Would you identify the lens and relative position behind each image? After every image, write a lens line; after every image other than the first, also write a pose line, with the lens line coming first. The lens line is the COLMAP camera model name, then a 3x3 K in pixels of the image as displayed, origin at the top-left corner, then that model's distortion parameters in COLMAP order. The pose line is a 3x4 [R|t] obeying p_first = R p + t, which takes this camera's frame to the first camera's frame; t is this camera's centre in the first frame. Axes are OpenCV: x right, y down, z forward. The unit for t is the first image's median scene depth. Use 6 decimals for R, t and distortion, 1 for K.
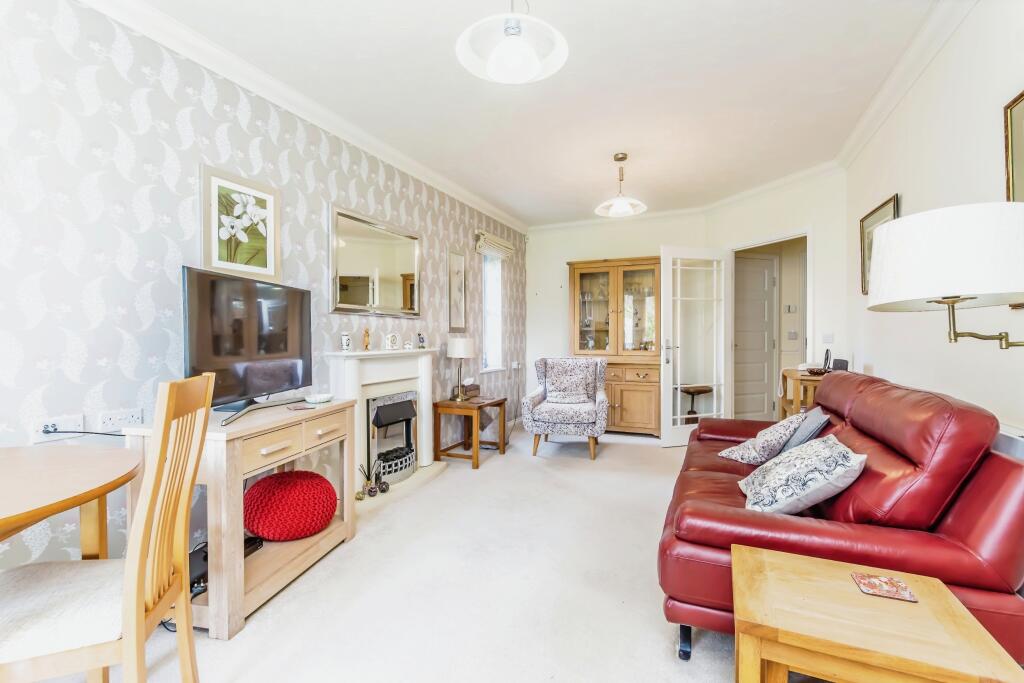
lens RADIAL K [[453.5, 0, 507.1], [0, 453.5, 339.7], [0, 0, 1]] dist [0.000532, 0.000770]
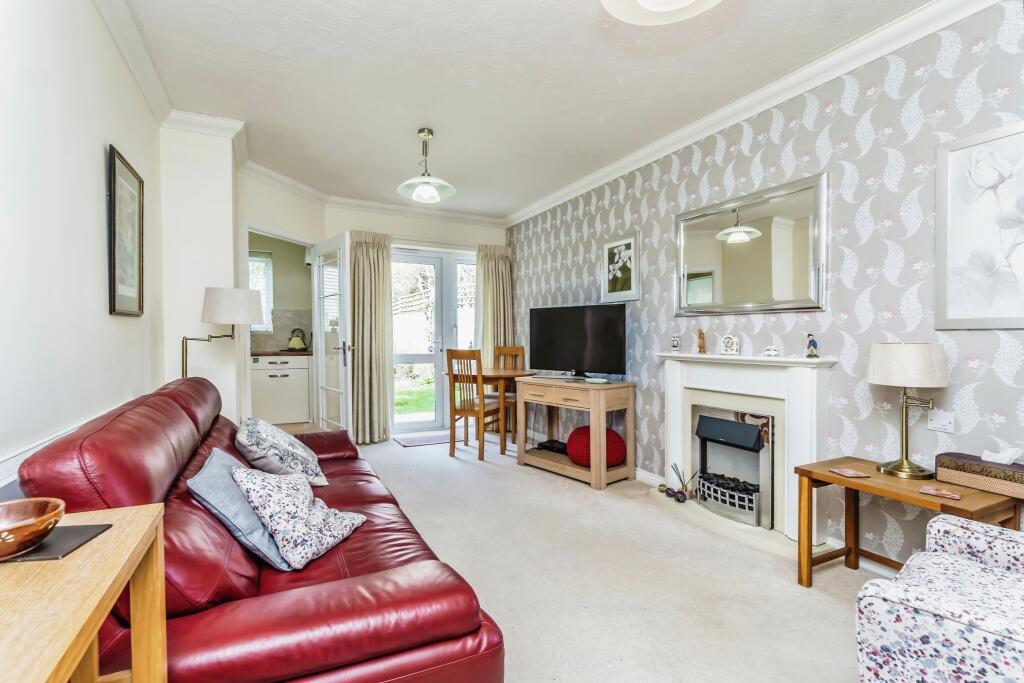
lens RADIAL K [[457.8, 0, 478.1], [0, 457.8, 340.6], [0, 0, 1]] dist [0.004222, 0.000659]
pose [[-0.647545, 0.013595, -0.761906, 0.903283], [0.002103, 0.999869, 0.016053, -0.023528], [0.762025, 0.008793, -0.647488, 1.599886]]
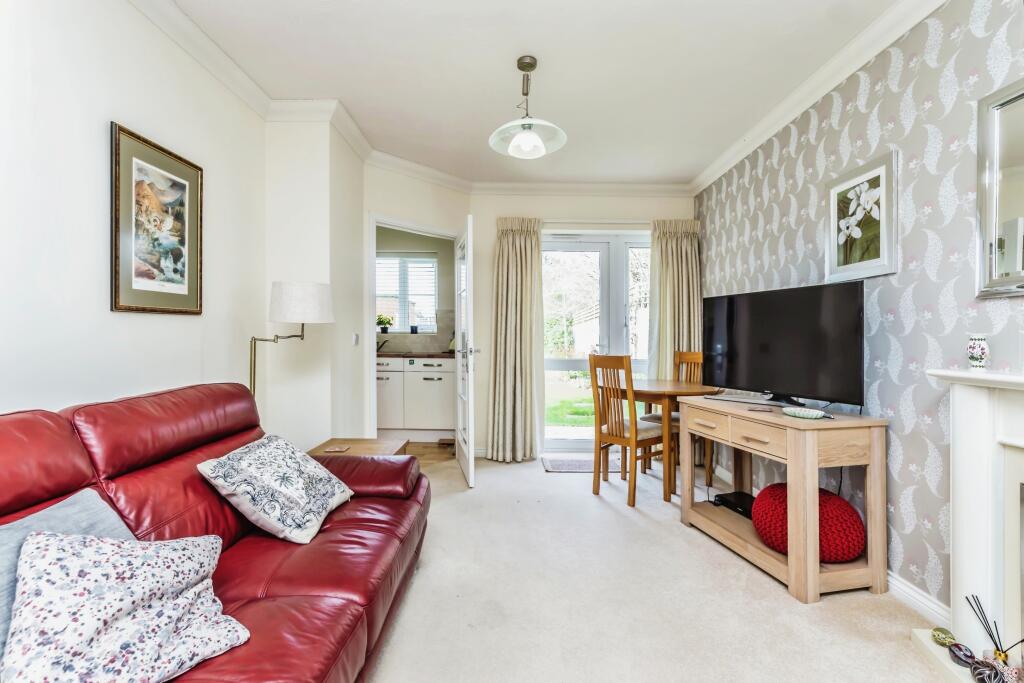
lens RADIAL K [[453.5, 0, 507.1], [0, 453.5, 339.7], [0, 0, 1]] dist [0.000532, 0.000770]
pose [[-0.907552, 0.004876, -0.419912, 0.436702], [0.001506, 0.999964, 0.008356, -0.017702], [0.419938, 0.006951, -0.907526, 1.491445]]
